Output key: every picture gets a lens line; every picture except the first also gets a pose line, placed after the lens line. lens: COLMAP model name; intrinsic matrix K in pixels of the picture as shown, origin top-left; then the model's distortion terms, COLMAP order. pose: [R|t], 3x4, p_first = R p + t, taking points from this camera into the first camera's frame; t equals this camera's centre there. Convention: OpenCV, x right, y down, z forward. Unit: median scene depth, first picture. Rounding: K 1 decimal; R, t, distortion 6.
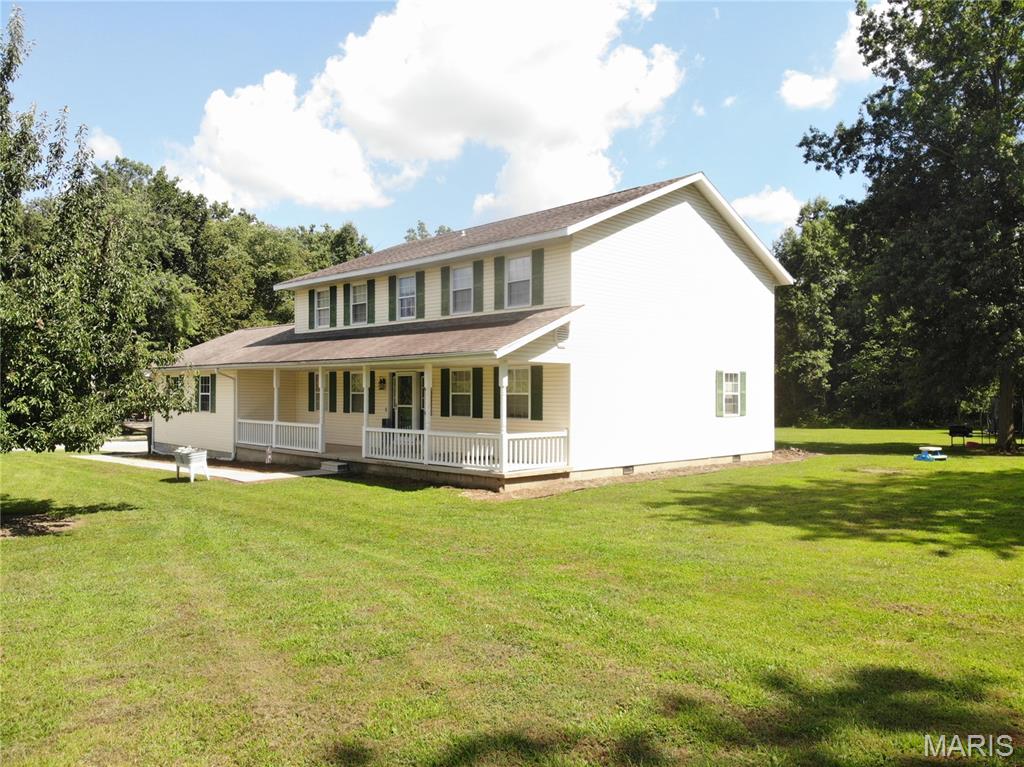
lens RADIAL K [[756.2, 0, 477.9], [0, 756.2, 381.7], [0, 0, 1]] dist [0.077896, -0.205848]
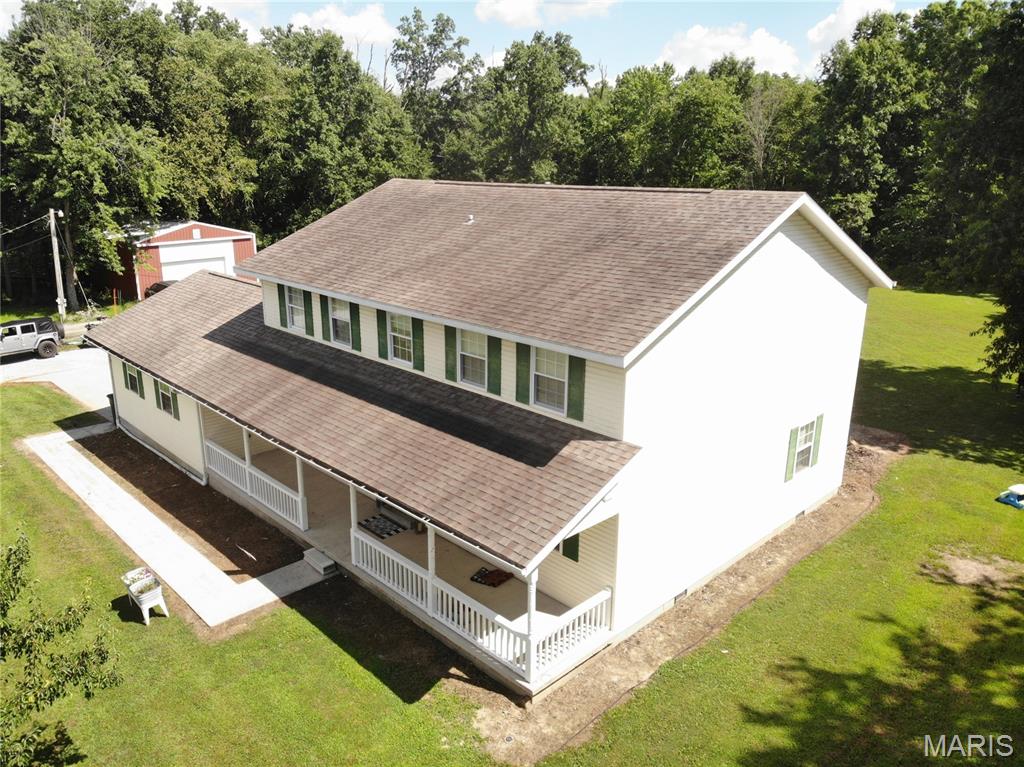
lens RADIAL K [[756.2, 0, 477.9], [0, 756.2, 381.7], [0, 0, 1]] dist [0.077896, -0.205848]
pose [[0.999984, -0.003907, -0.004027, -0.010265], [0.004912, 0.956471, 0.291785, -0.257287], [0.002711, -0.291800, 0.956475, 0.214030]]
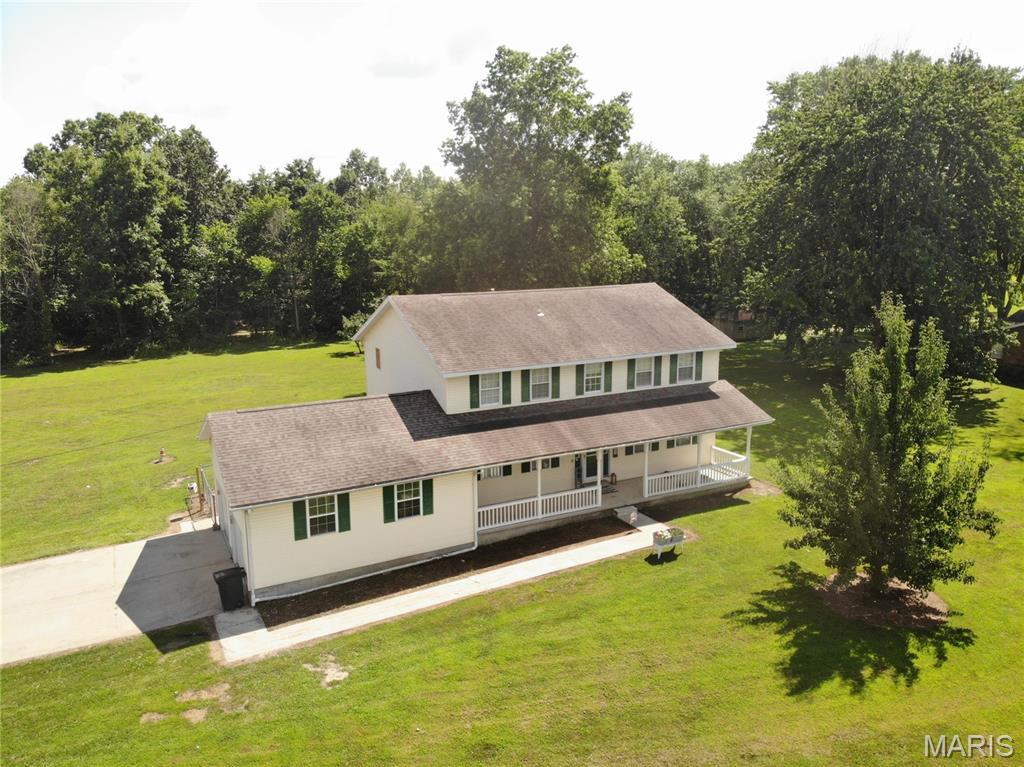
lens RADIAL K [[756.2, 0, 477.9], [0, 756.2, 381.7], [0, 0, 1]] dist [0.077896, -0.205848]
pose [[0.294399, -0.201587, 0.934180, -1.253970], [0.004959, 0.977809, 0.209439, -0.341772], [-0.955670, -0.057027, 0.288866, 0.708812]]
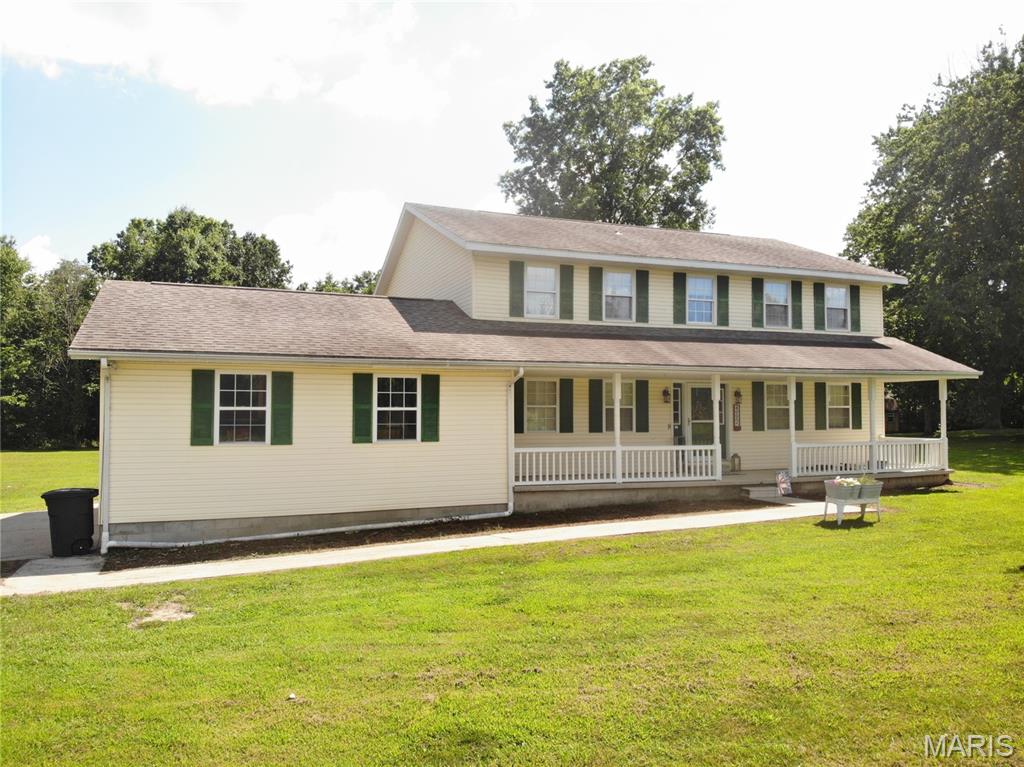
lens RADIAL K [[745.4, 0, 475.6], [0, 745.4, 382.2], [0, 0, 1]] dist [0.142107, -0.400926]
pose [[0.391084, 0.026389, 0.919977, -0.900510], [-0.009943, 0.999652, -0.024448, 0.009757], [-0.920301, 0.000414, 0.391210, 0.787256]]
